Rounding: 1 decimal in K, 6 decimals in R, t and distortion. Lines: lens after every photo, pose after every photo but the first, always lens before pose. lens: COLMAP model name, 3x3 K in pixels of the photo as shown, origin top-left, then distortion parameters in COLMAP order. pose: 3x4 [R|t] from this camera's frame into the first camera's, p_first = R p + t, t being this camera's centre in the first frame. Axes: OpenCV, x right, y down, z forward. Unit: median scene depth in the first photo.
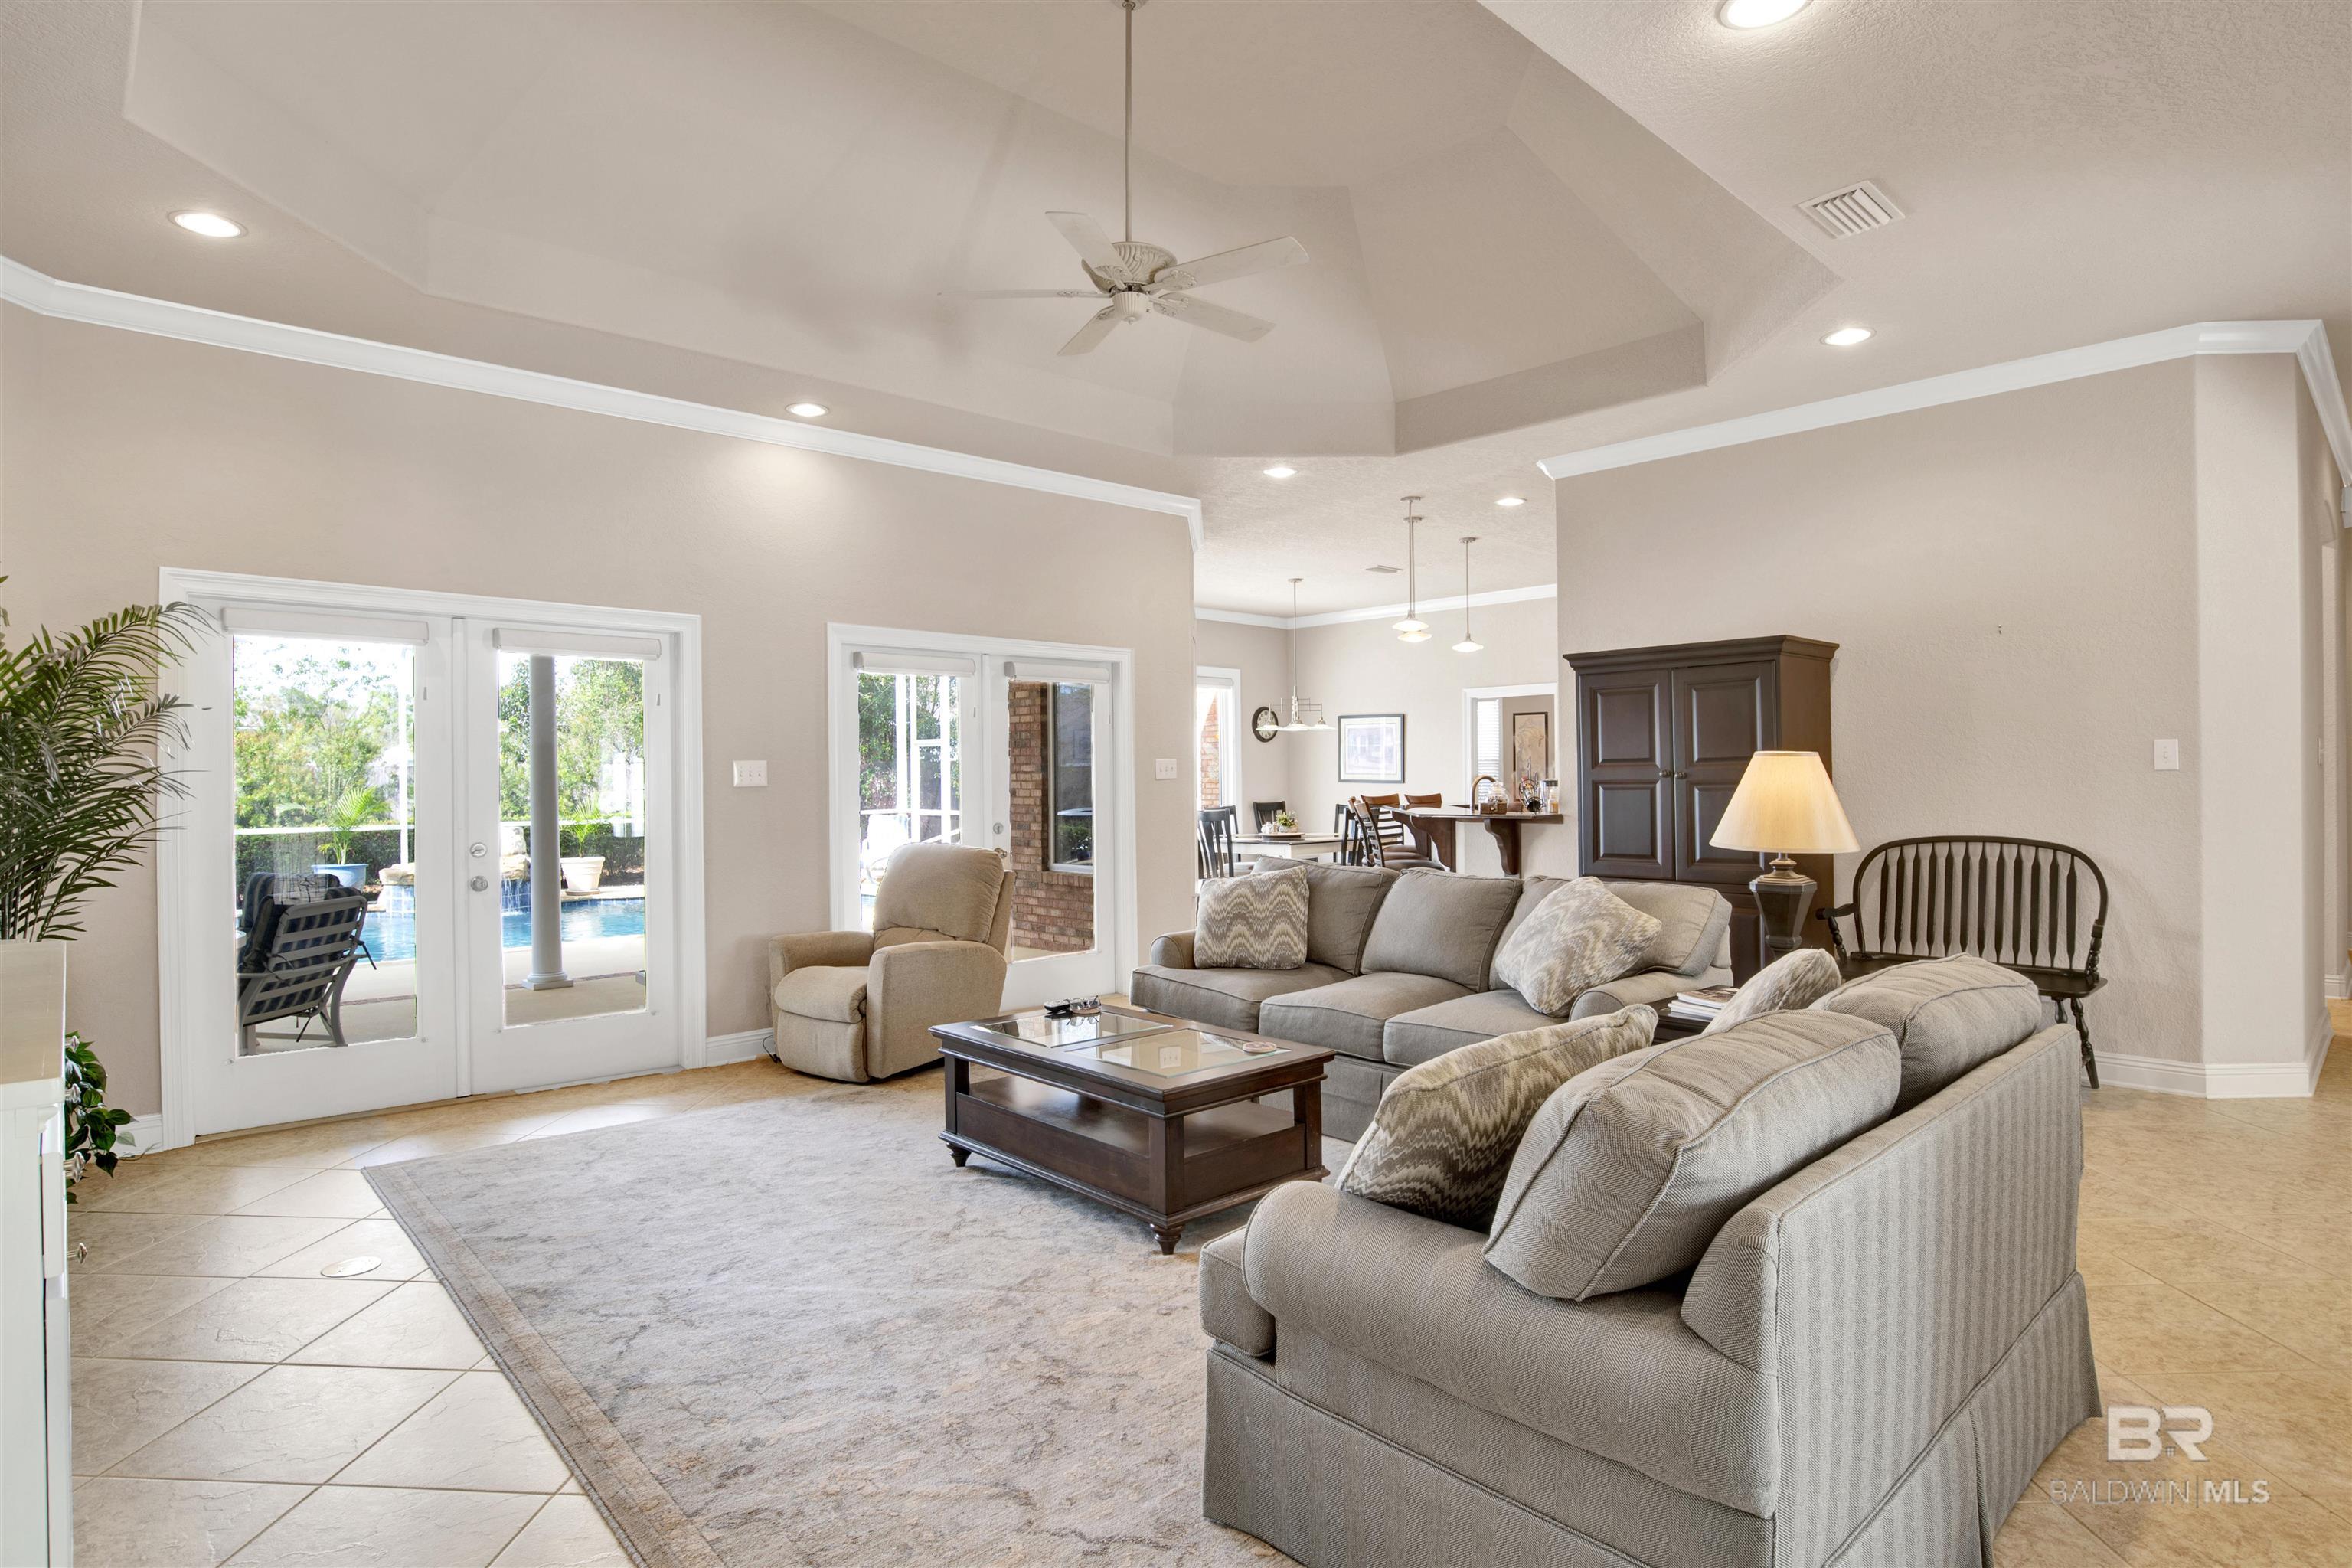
lens RADIAL K [[1230.8, 0, 1184.7], [0, 1230.8, 780.0], [0, 0, 1]] dist [-0.070717, 0.024166]
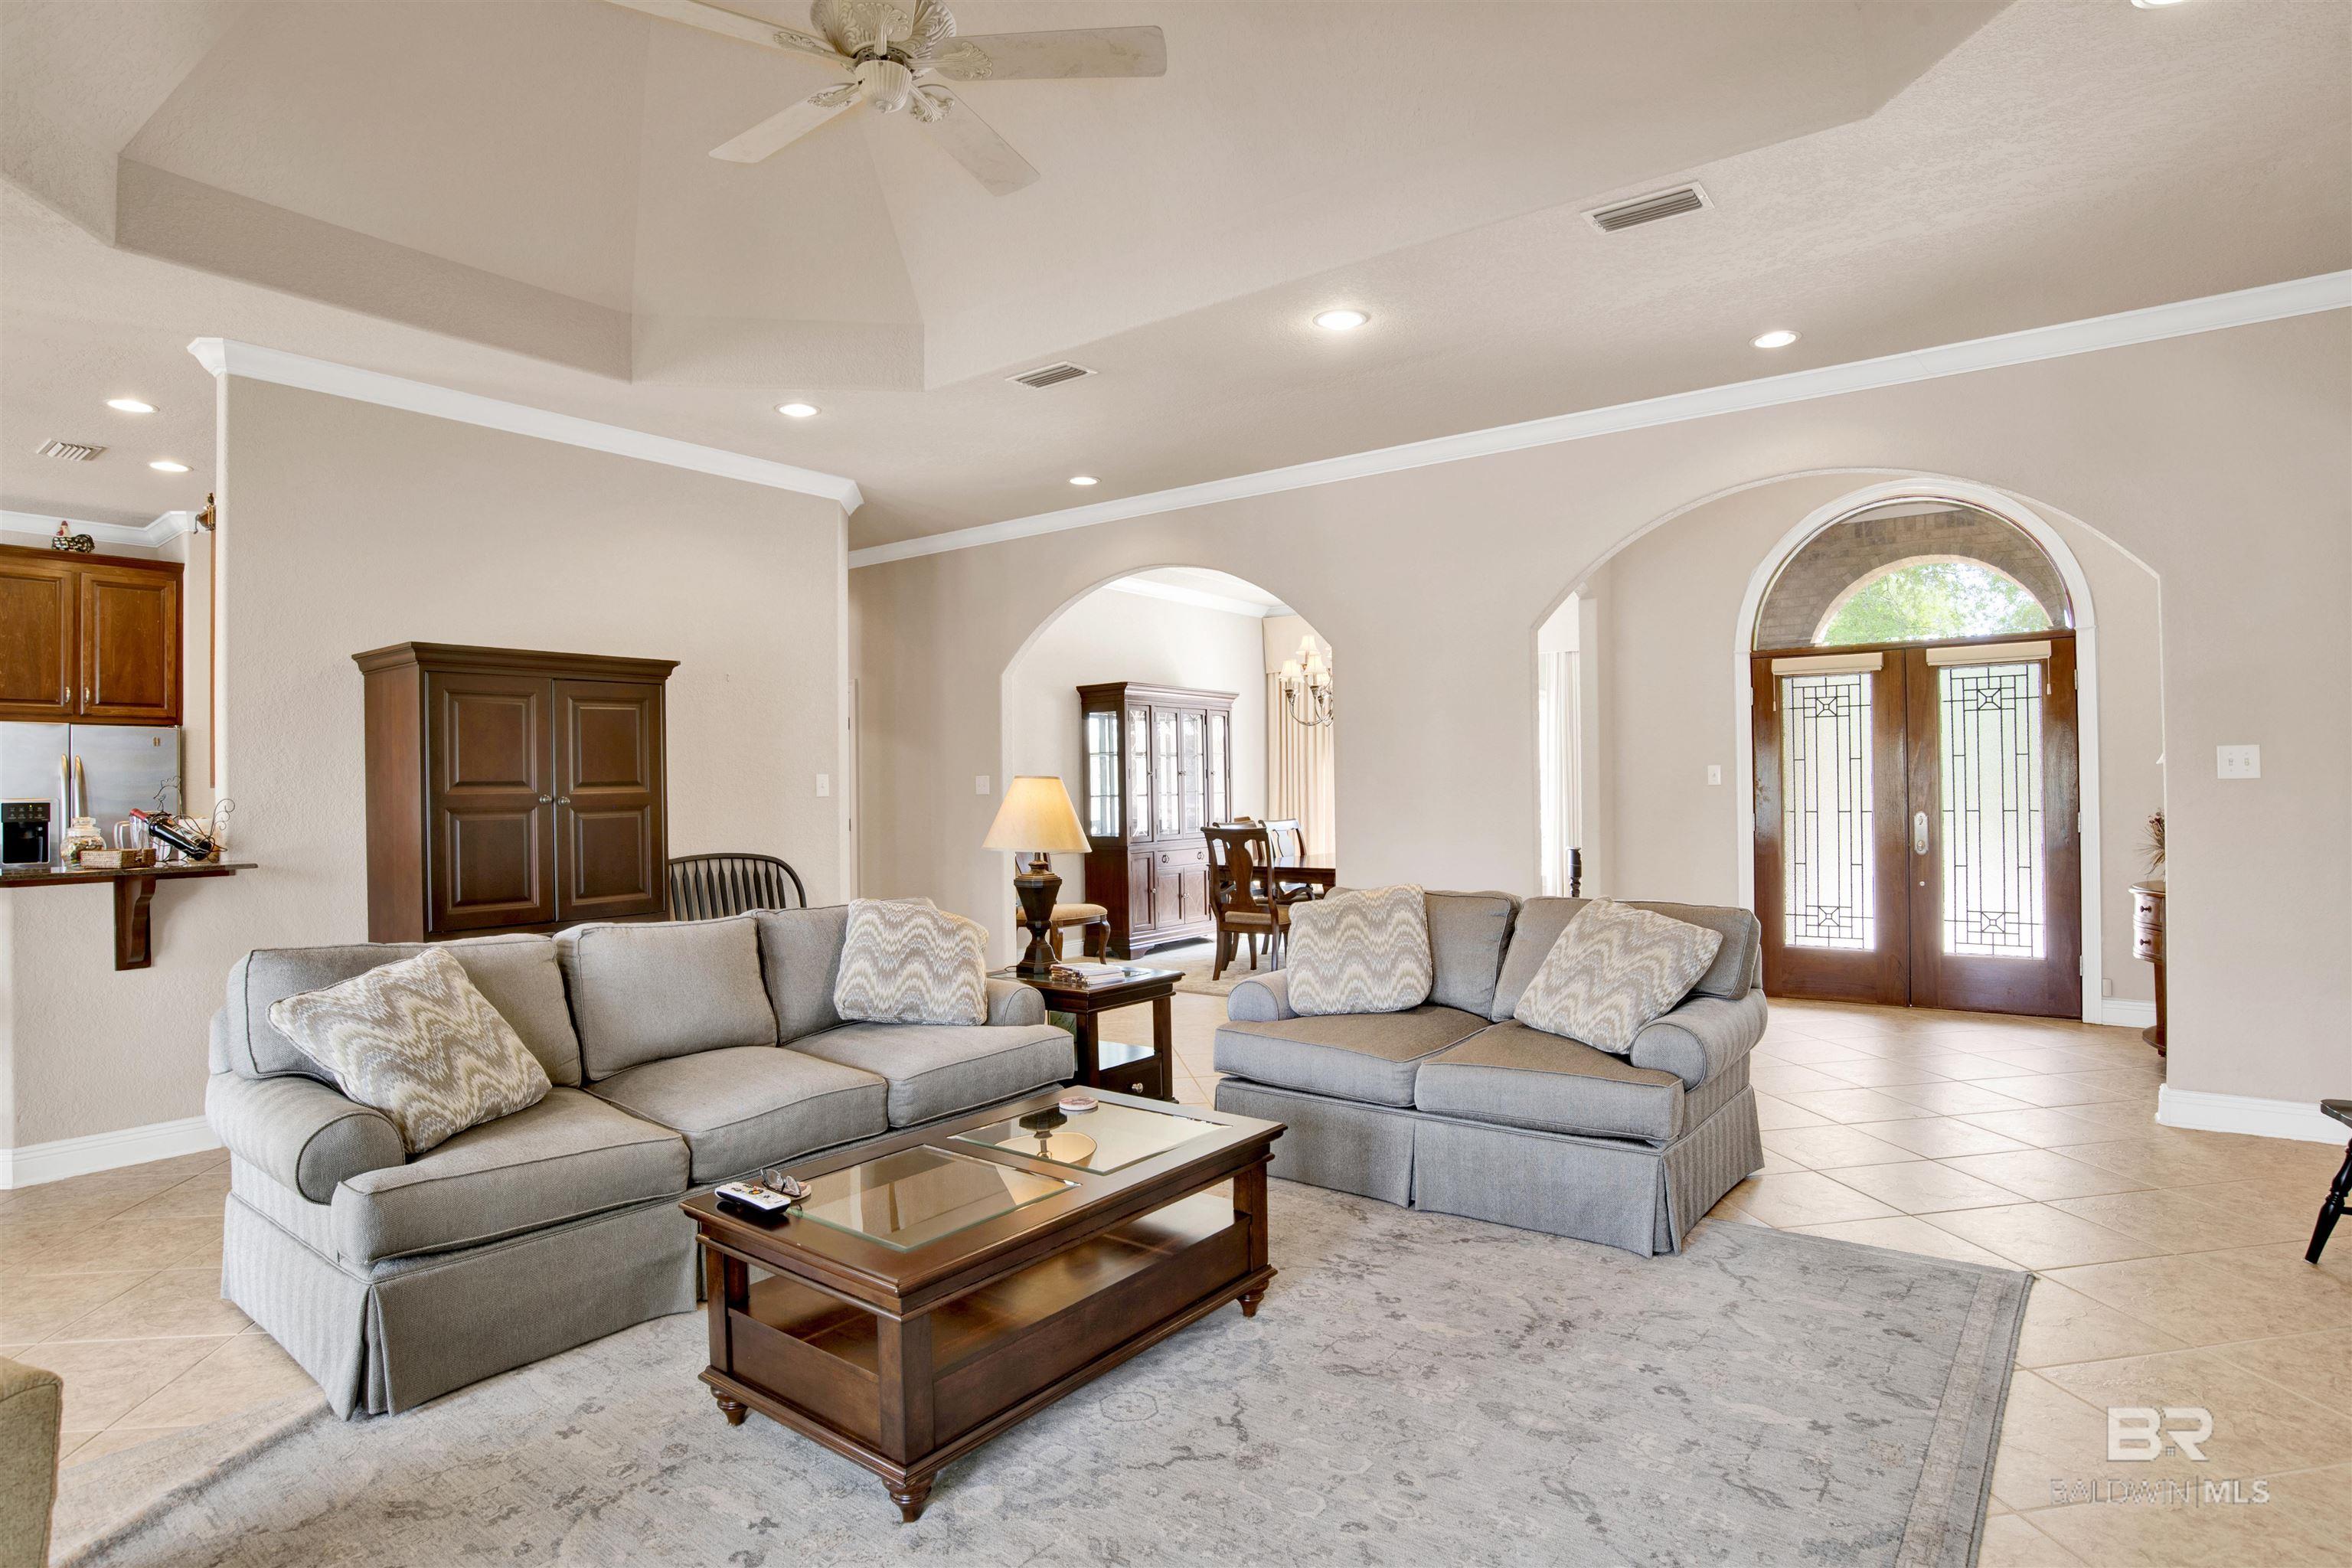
lens RADIAL K [[1230.8, 0, 1184.7], [0, 1230.8, 780.0], [0, 0, 1]] dist [-0.070717, 0.024166]
pose [[-0.180453, 0.022189, 0.983333, -0.897012], [0.017919, 0.999654, -0.019269, 0.010036], [-0.983420, 0.014143, -0.180788, 1.204278]]
